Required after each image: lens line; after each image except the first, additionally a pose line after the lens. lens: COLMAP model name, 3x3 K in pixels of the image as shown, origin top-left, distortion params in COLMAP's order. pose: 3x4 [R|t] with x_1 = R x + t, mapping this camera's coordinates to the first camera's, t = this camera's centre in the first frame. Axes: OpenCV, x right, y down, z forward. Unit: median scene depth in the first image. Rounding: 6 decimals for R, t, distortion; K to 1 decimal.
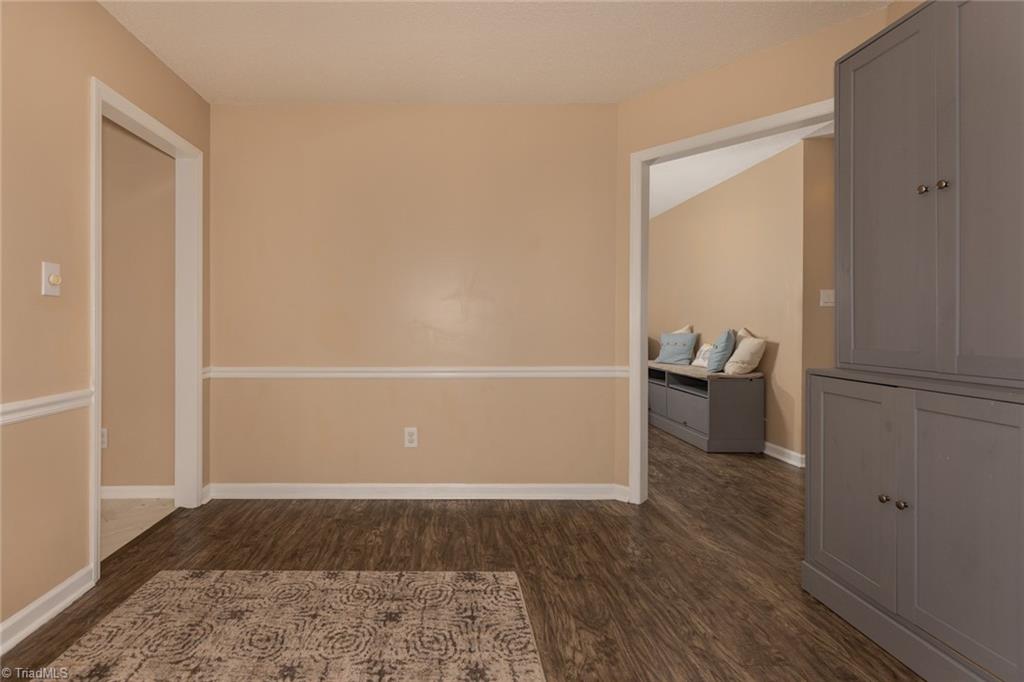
lens RADIAL K [[485.7, 0, 448.1], [0, 485.7, 327.1], [0, 0, 1]] dist [0.013655, -0.000297]
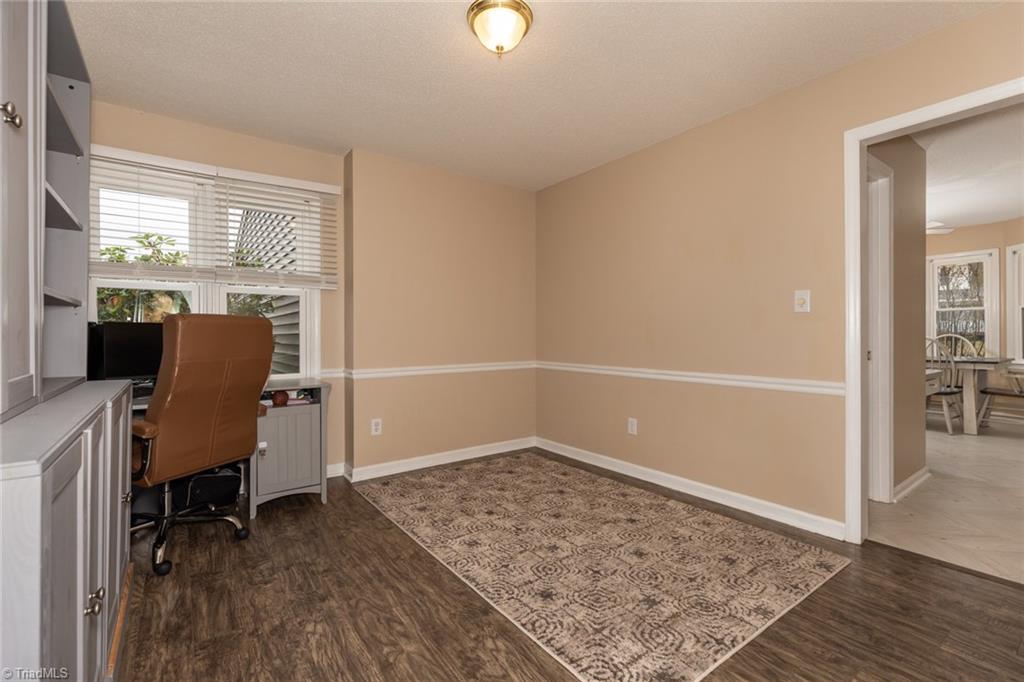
lens RADIAL K [[454.5, 0, 520.0], [0, 454.5, 333.3], [0, 0, 1]] dist [0.002456, 0.000964]
pose [[-0.794351, 0.004038, -0.607445, 0.658215], [0.001767, 0.999989, 0.004337, -0.009654], [0.607456, 0.002371, -0.794350, 1.470591]]
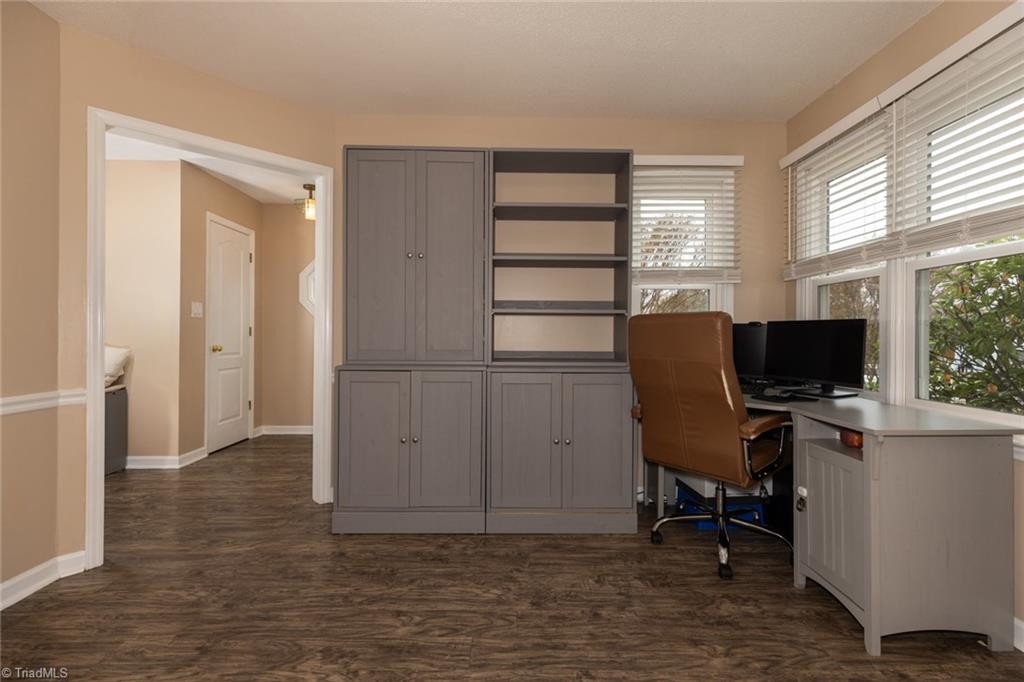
lens RADIAL K [[454.5, 0, 513.4], [0, 454.5, 332.8], [0, 0, 1]] dist [0.002456, 0.000964]
pose [[-0.007720, 0.007165, 0.999945, -0.506653], [0.003269, 0.999969, -0.007140, 0.004841], [-0.999965, 0.003213, -0.007743, 0.526741]]
